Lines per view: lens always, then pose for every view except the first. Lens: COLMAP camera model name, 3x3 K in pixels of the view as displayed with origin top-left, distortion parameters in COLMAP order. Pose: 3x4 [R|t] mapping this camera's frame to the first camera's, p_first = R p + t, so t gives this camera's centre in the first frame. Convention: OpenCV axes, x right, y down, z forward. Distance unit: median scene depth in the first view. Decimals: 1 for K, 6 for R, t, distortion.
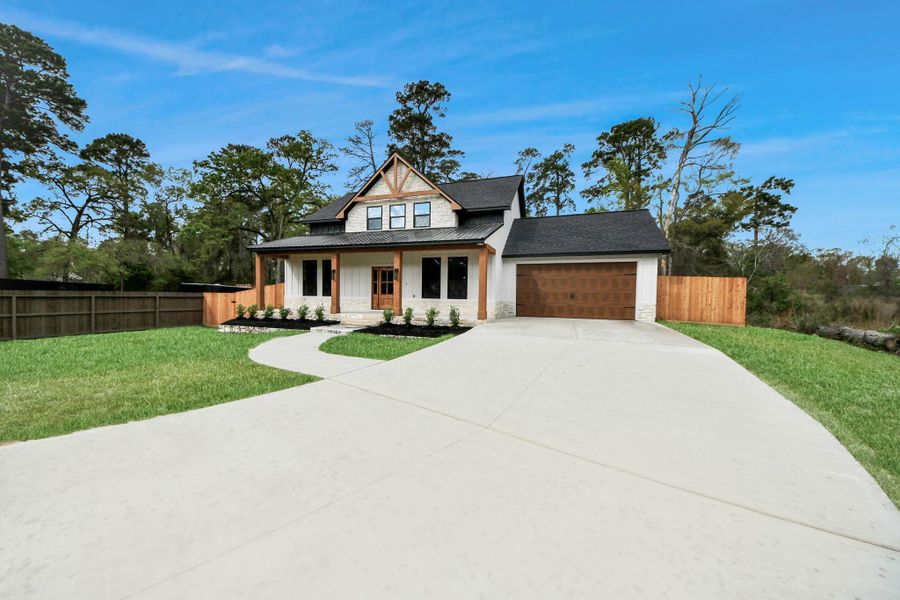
lens RADIAL K [[312.1, 0, 450.0], [0, 312.1, 300.0], [0, 0, 1]] dist [-0.000109, 0.000069]
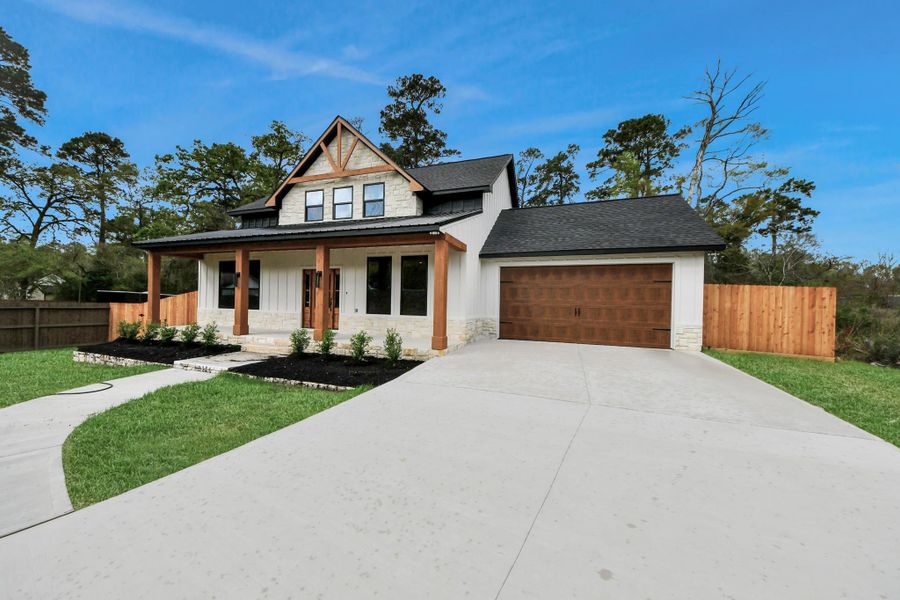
lens RADIAL K [[317.2, 0, 450.0], [0, 317.2, 300.0], [0, 0, 1]] dist [-0.008606, -0.000215]
pose [[0.999942, 0.005107, -0.009453, 0.042210], [-0.005337, 0.999688, -0.024407, -0.007842], [0.009325, 0.024456, 0.999657, 0.108424]]
